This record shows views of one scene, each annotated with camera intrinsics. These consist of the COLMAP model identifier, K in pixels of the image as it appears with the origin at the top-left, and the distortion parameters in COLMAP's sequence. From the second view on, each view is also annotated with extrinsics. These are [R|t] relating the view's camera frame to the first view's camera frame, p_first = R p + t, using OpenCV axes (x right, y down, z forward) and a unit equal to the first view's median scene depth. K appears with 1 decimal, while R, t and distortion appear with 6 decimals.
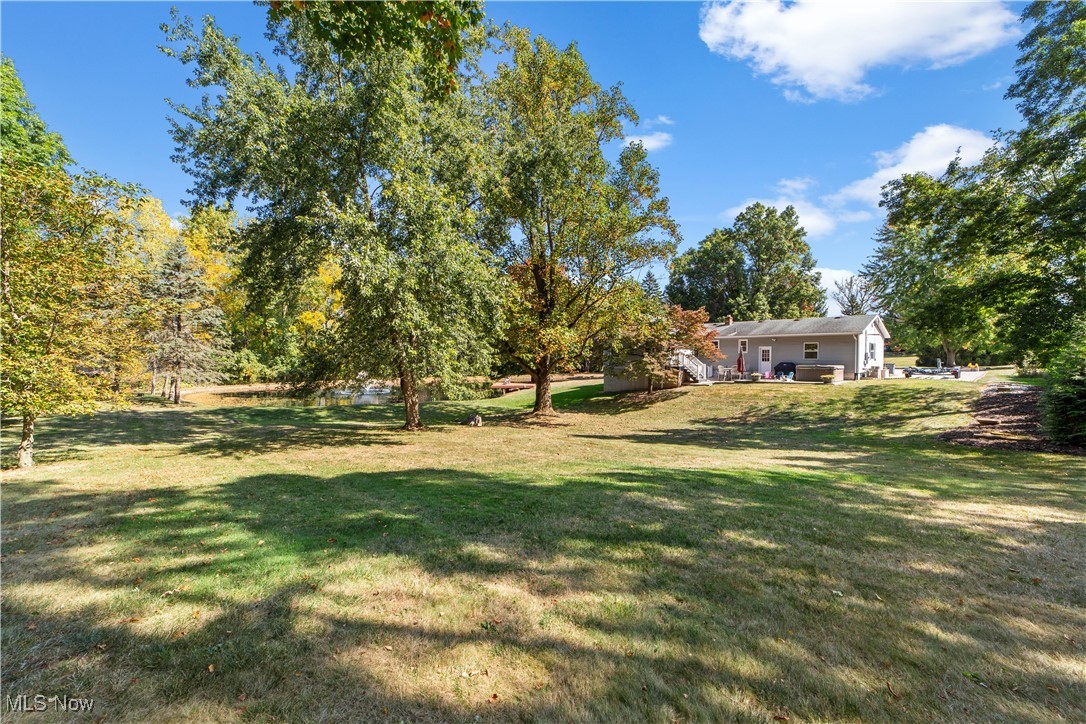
lens RADIAL K [[425.2, 0, 539.3], [0, 425.2, 361.0], [0, 0, 1]] dist [-0.002390, 0.004779]
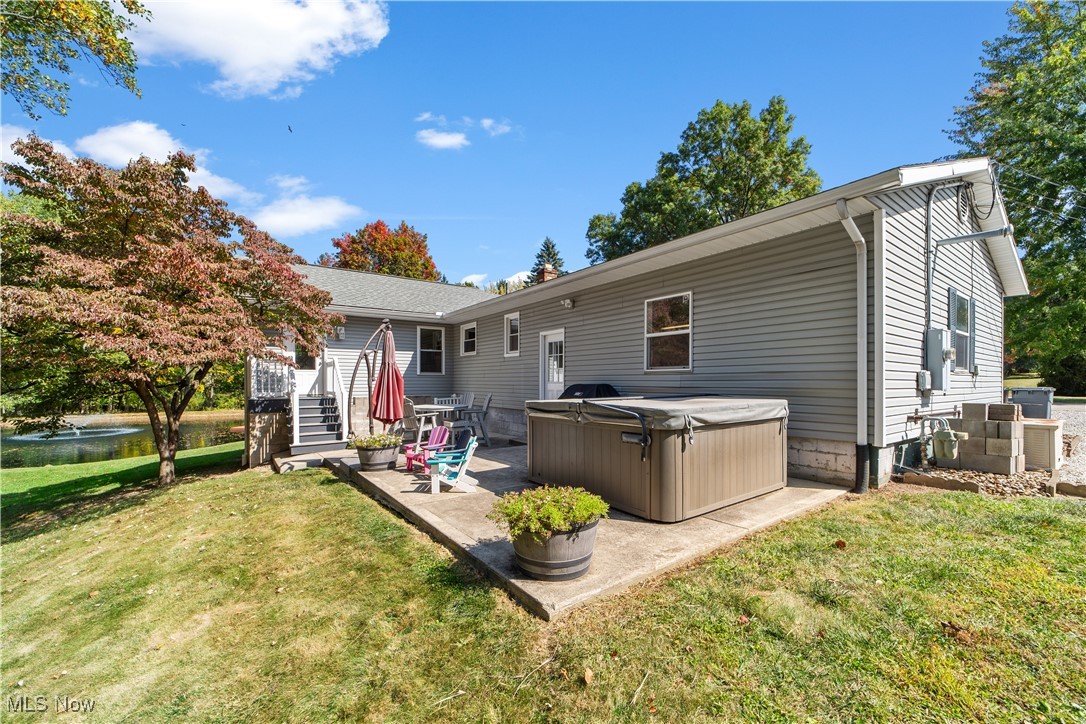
lens RADIAL K [[425.2, 0, 541.2], [0, 425.2, 380.4], [0, 0, 1]] dist [-0.000476, 0.004877]
pose [[0.995874, -0.001525, -0.090736, 0.602353], [-0.000196, 0.999820, -0.018955, 0.005861], [0.090748, 0.018895, 0.995695, 0.781273]]
